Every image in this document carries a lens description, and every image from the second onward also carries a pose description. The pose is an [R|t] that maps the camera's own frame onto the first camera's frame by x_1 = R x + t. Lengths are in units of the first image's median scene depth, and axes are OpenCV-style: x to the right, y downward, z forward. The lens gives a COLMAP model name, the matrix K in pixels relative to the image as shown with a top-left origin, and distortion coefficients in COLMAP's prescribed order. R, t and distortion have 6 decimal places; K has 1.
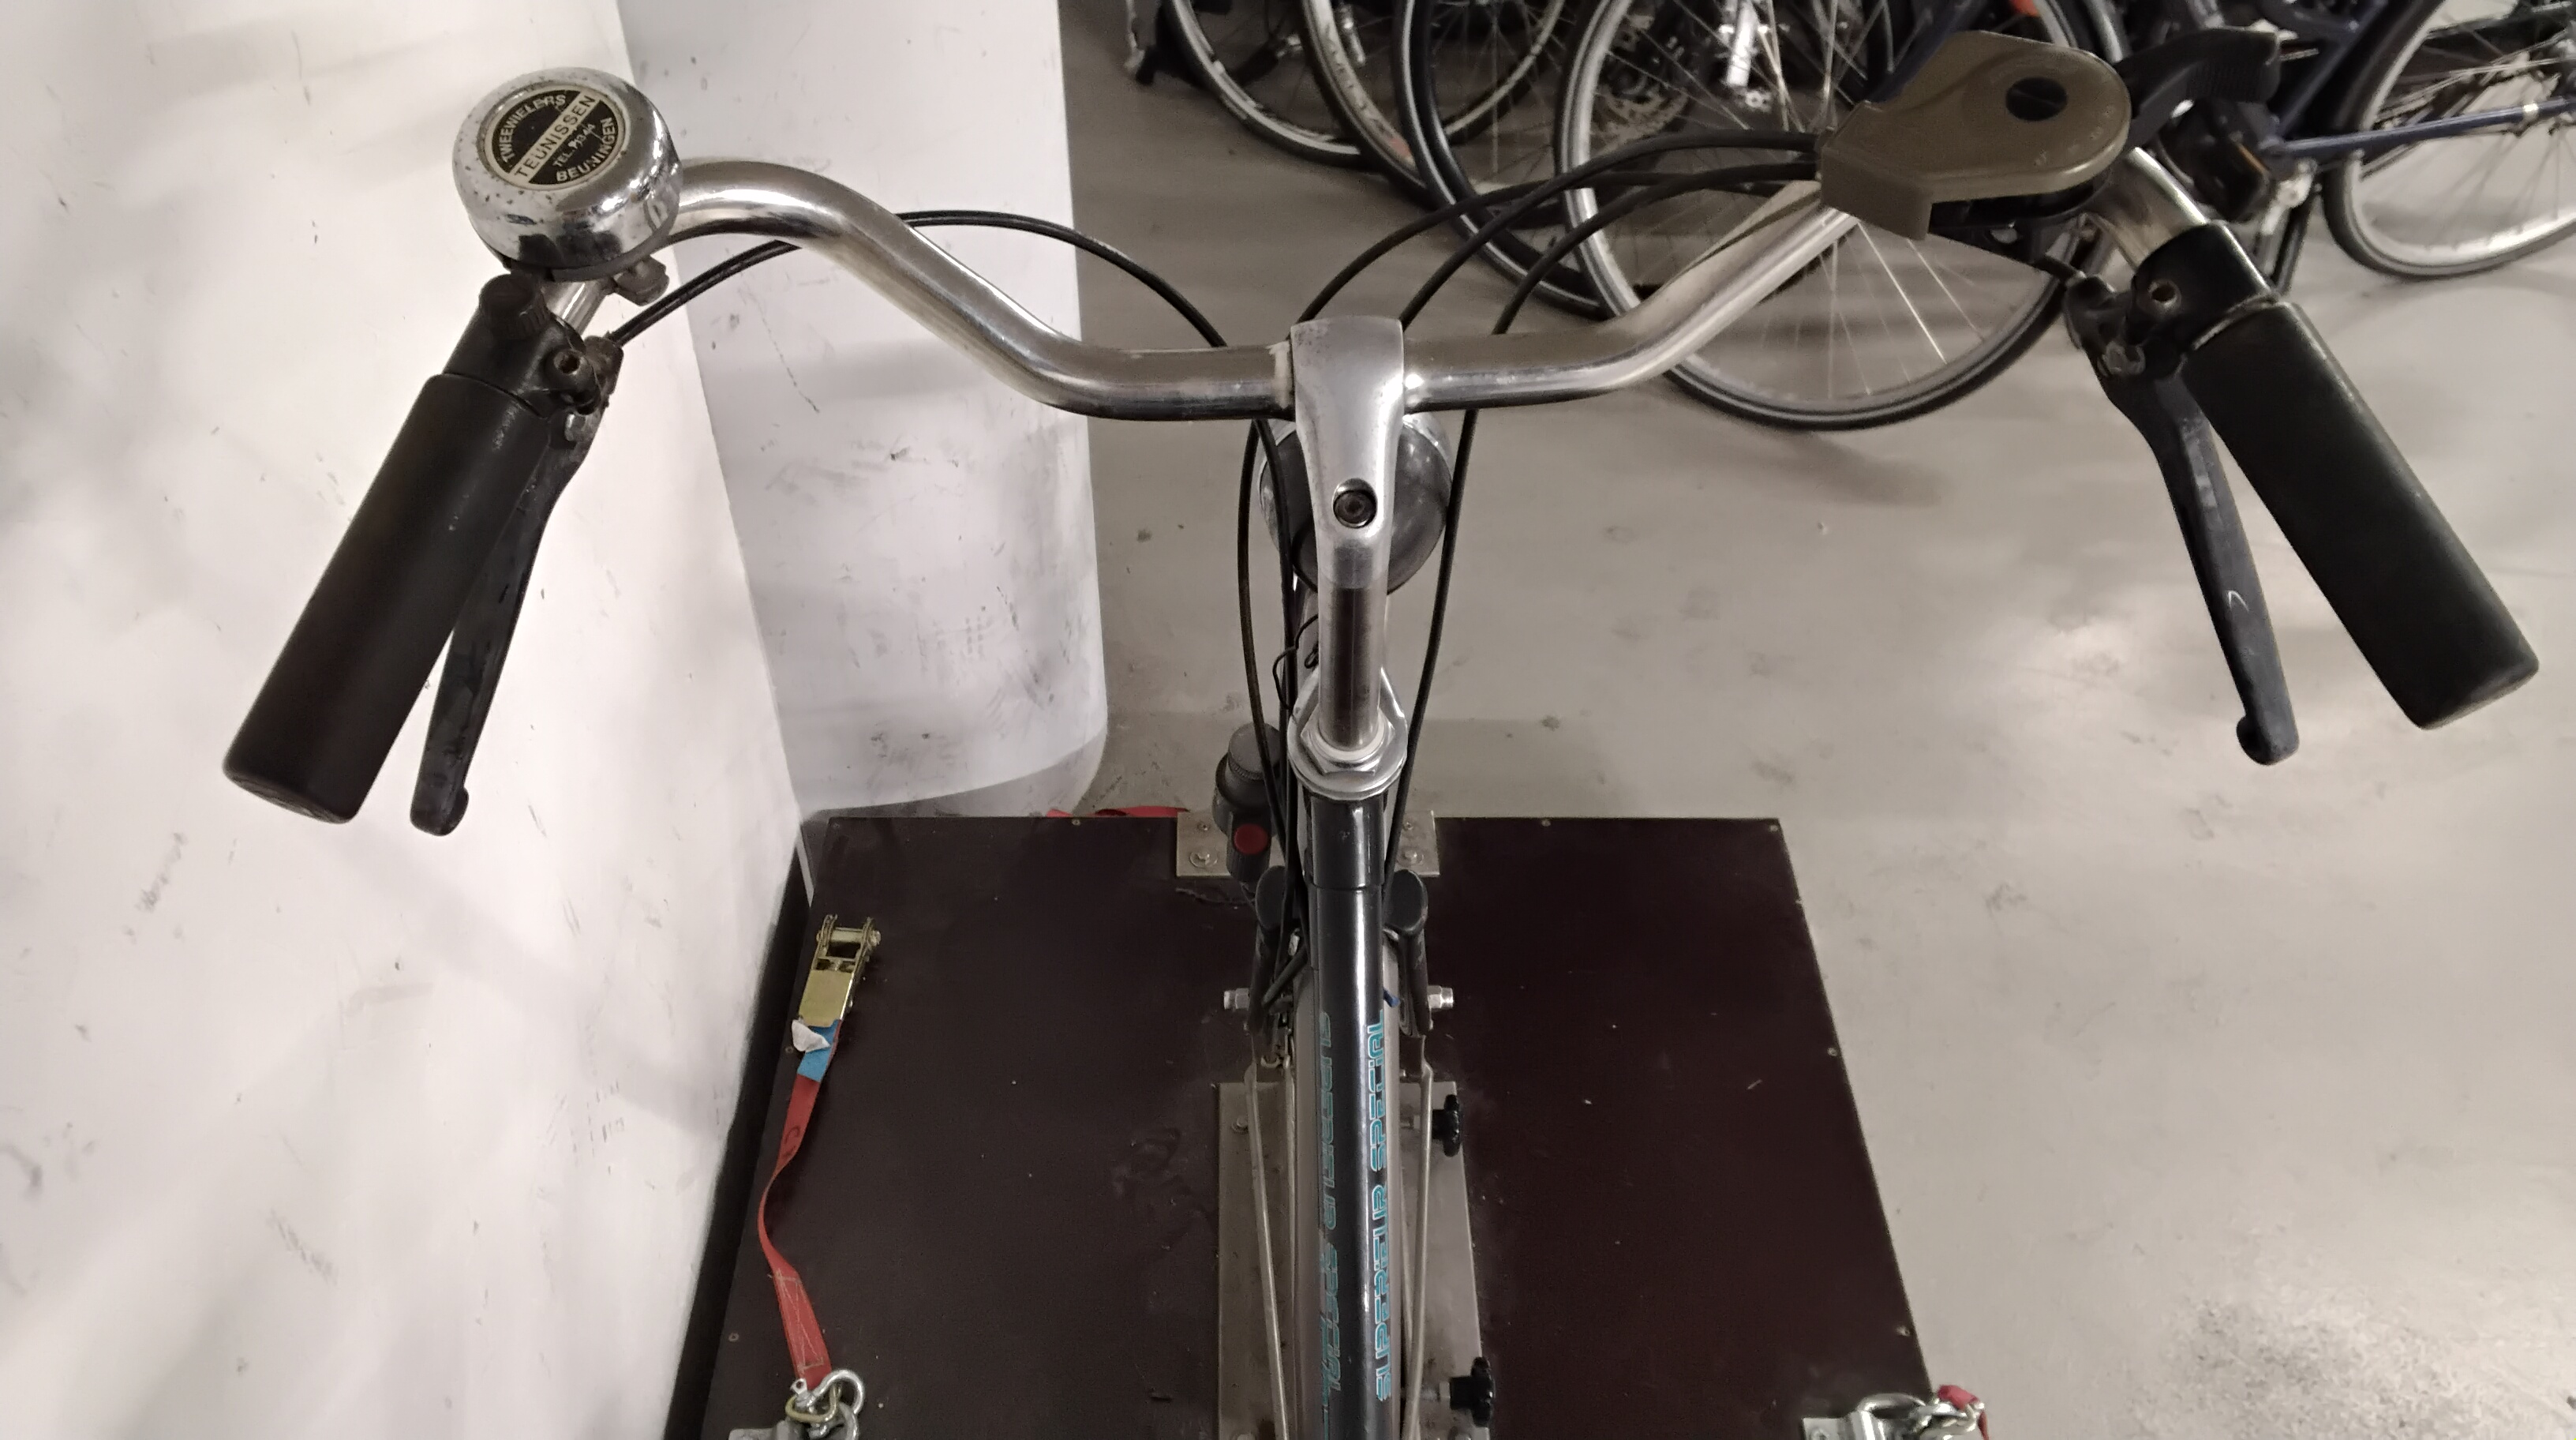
lens RADIAL K [[1997.9, 0, 1302.2], [0, 1997.9, 751.5], [0, 0, 1]] dist [0.115321, -0.209104]
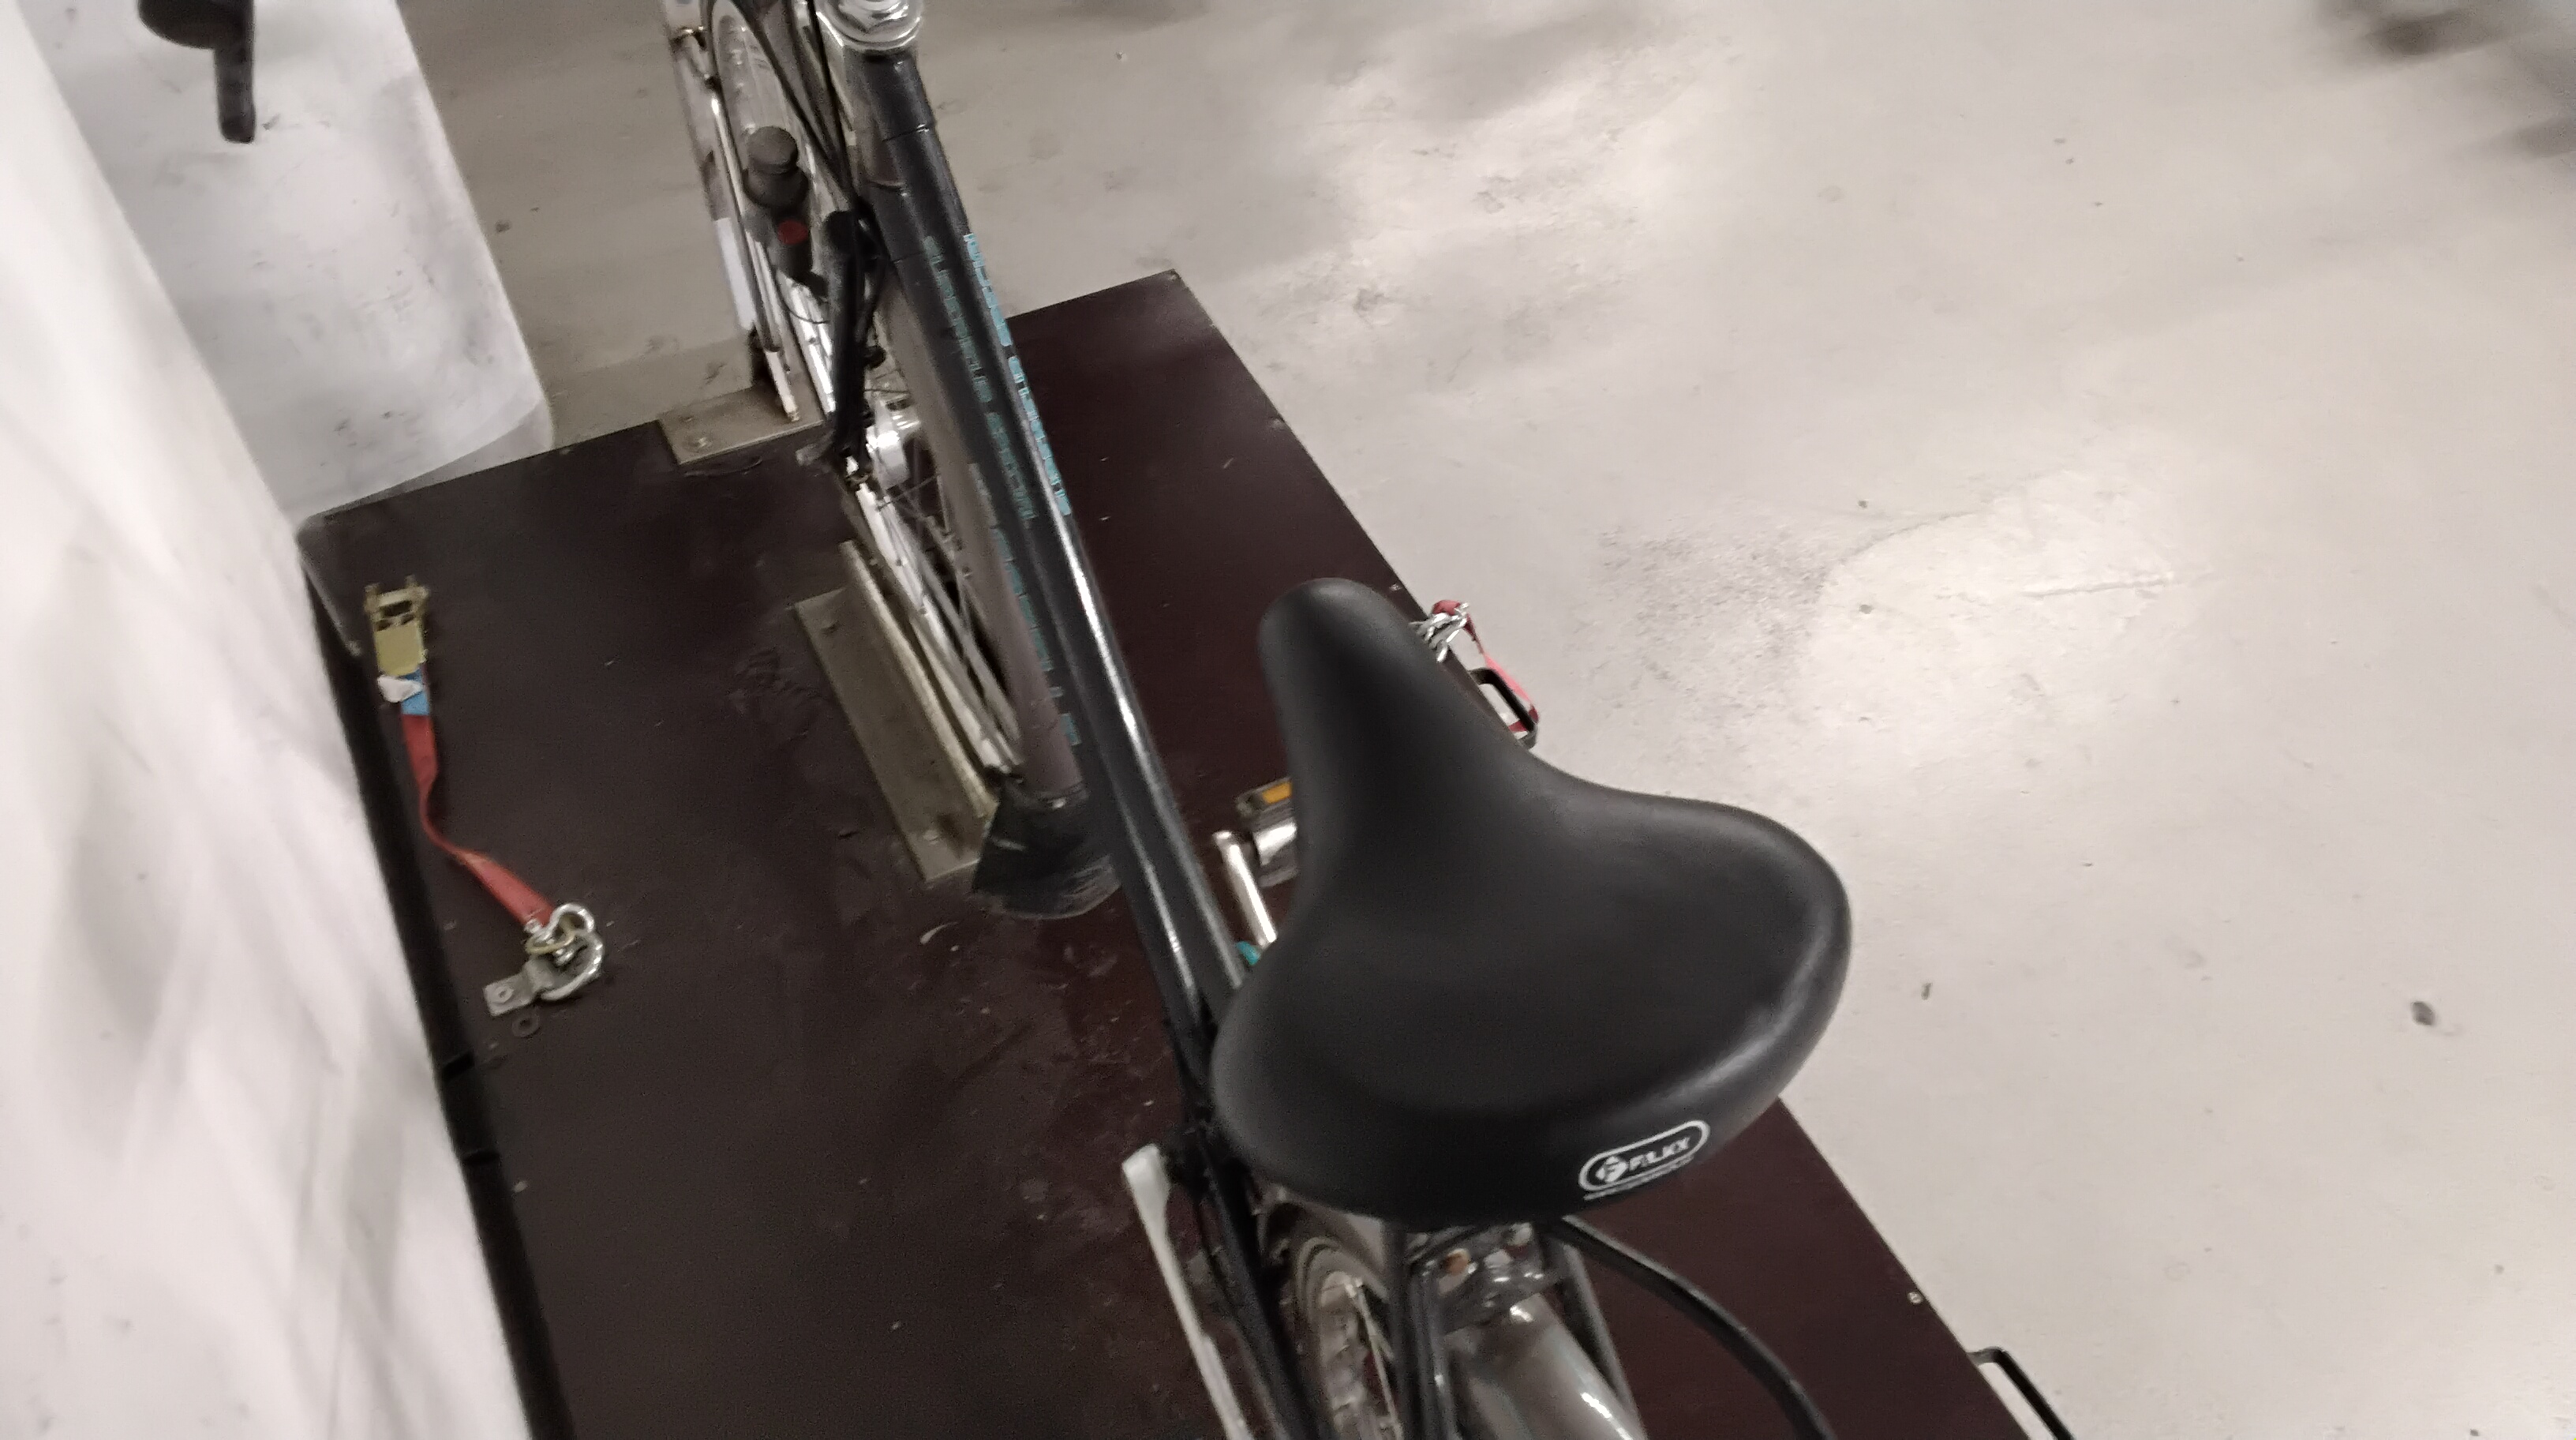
lens RADIAL K [[1984.9, 0, 1293.7], [0, 1984.9, 746.1], [0, 0, 1]] dist [0.106667, -0.154305]
pose [[0.904624, -0.340663, 0.256134, -0.101444], [0.308833, 0.938082, 0.156920, 0.150583], [-0.293731, -0.062851, 0.953819, -0.155558]]
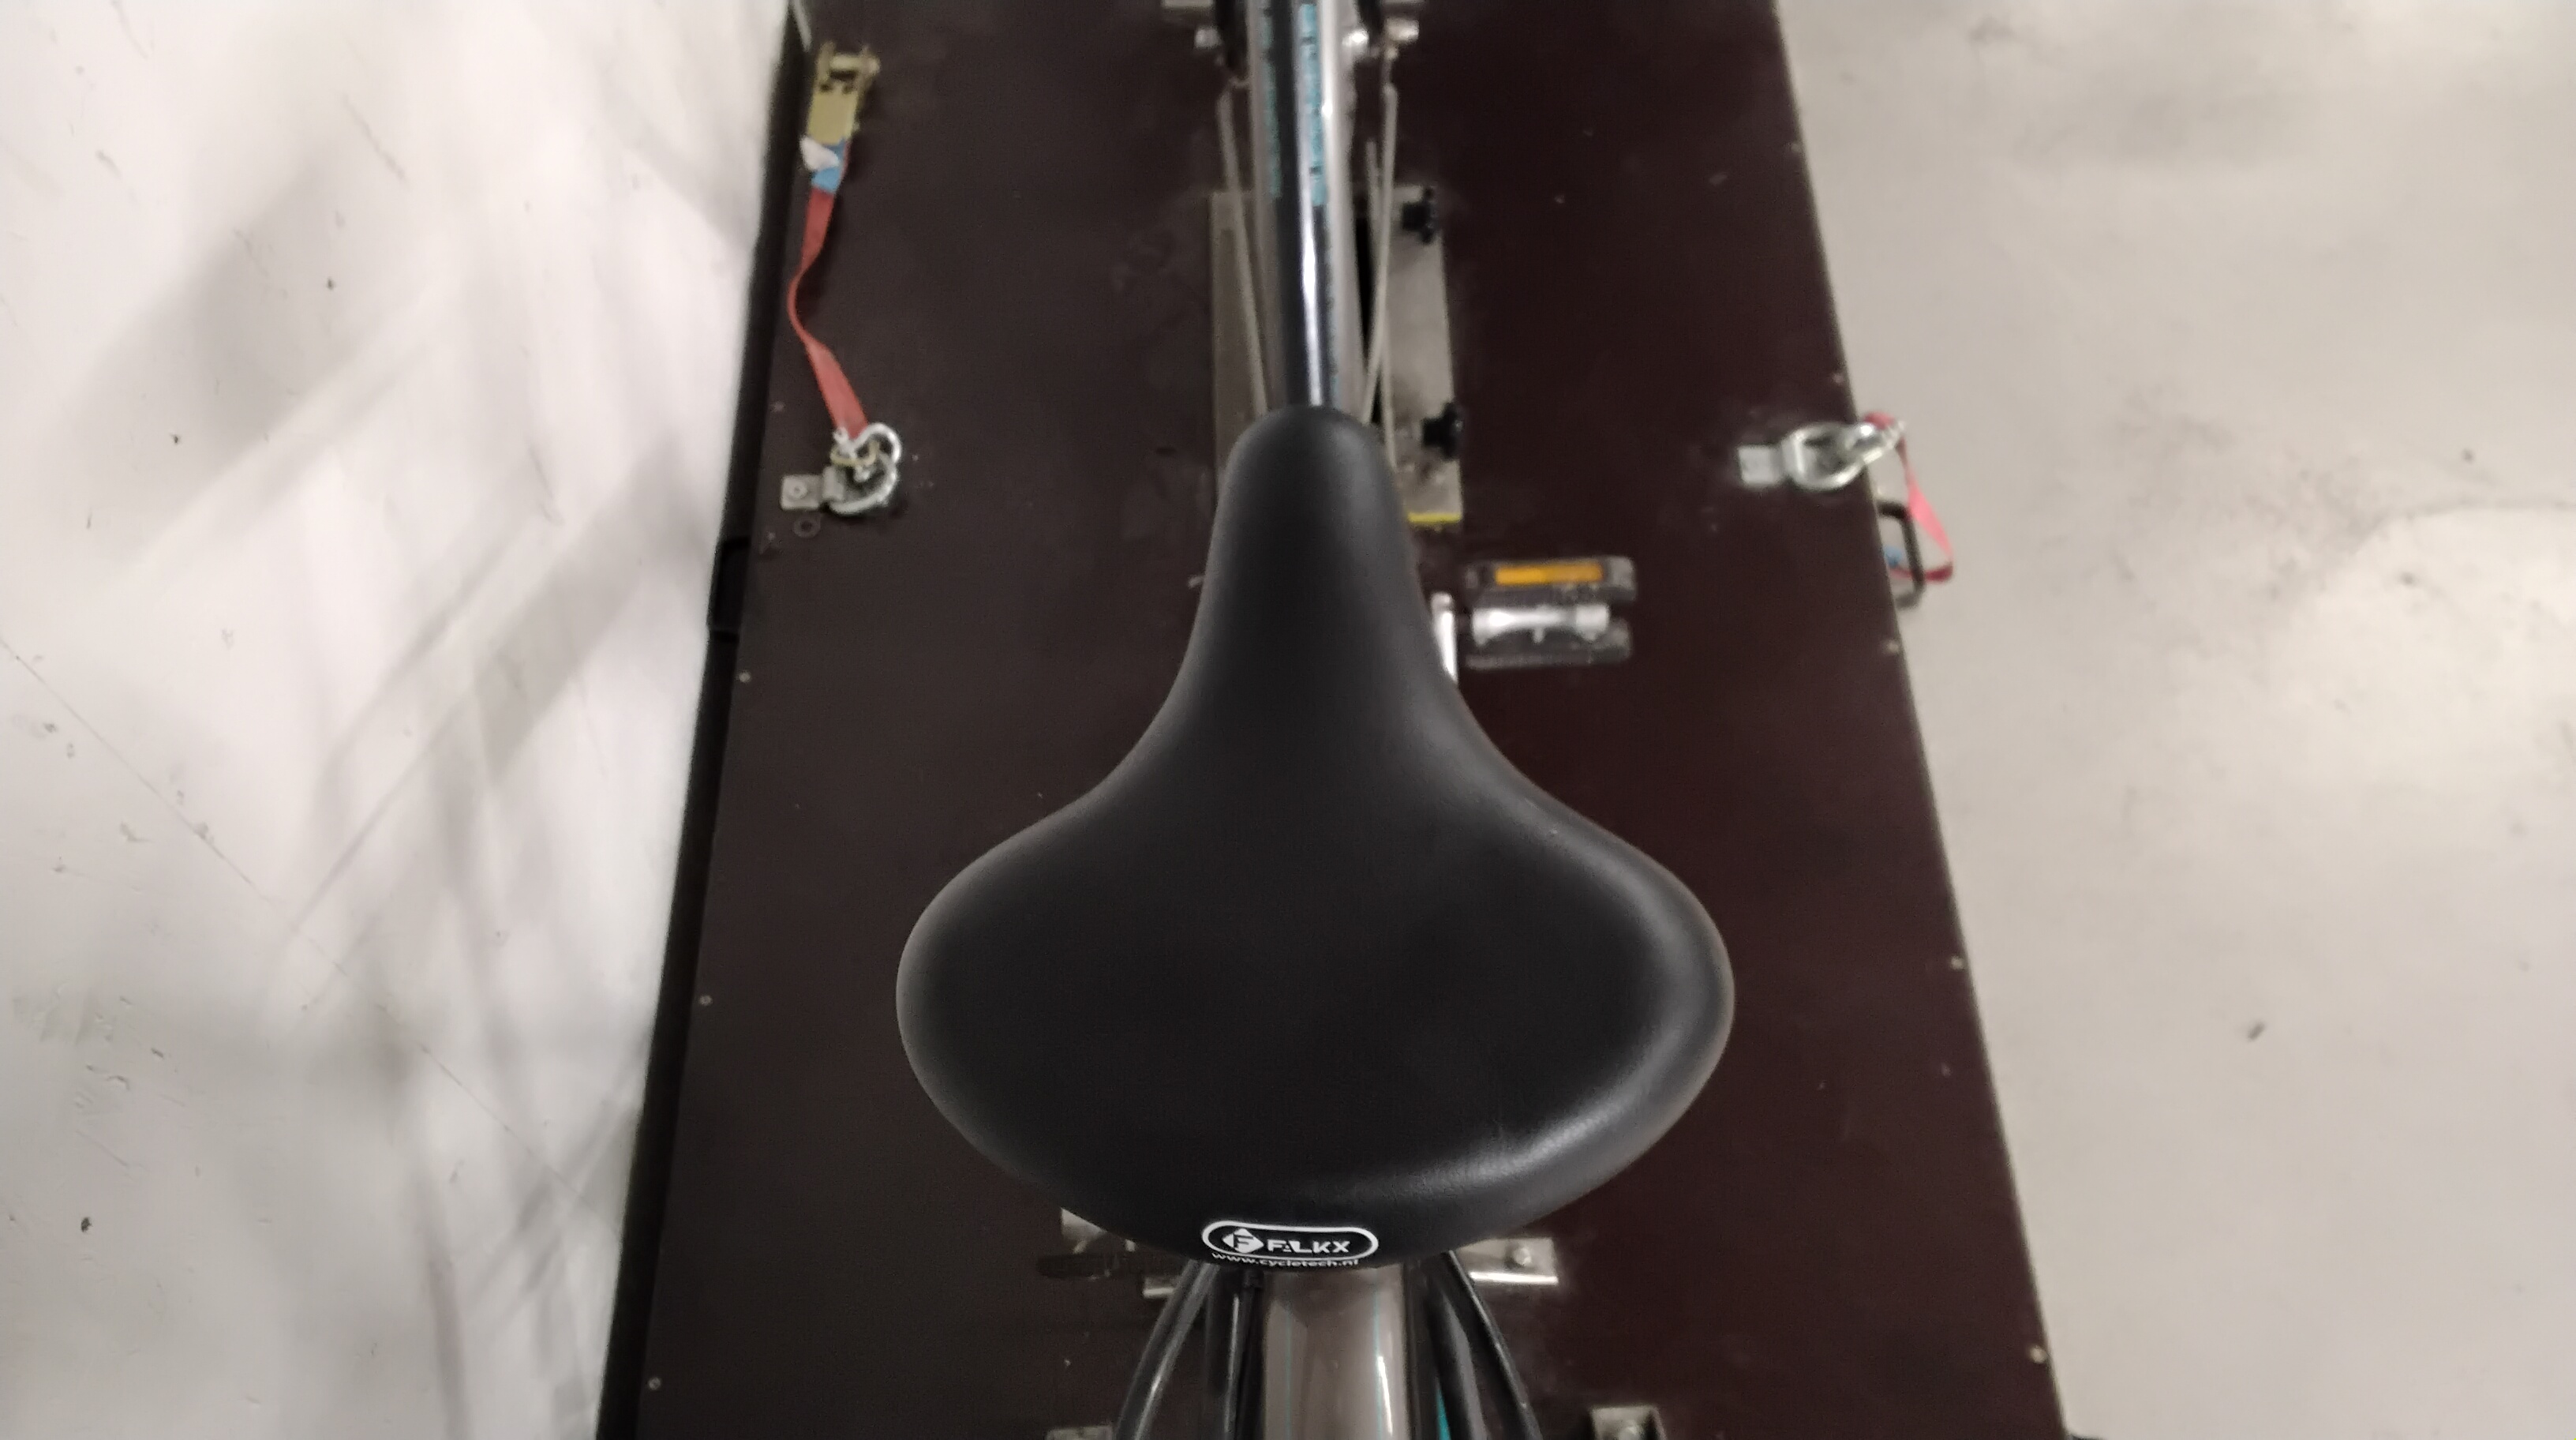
lens RADIAL K [[1997.9, 0, 1302.2], [0, 1997.9, 751.5], [0, 0, 1]] dist [0.115321, -0.209104]
pose [[0.999488, -0.022620, -0.022631, 0.024479], [0.028176, 0.957365, 0.287503, 0.143939], [0.015163, -0.287994, 0.957512, -0.098875]]
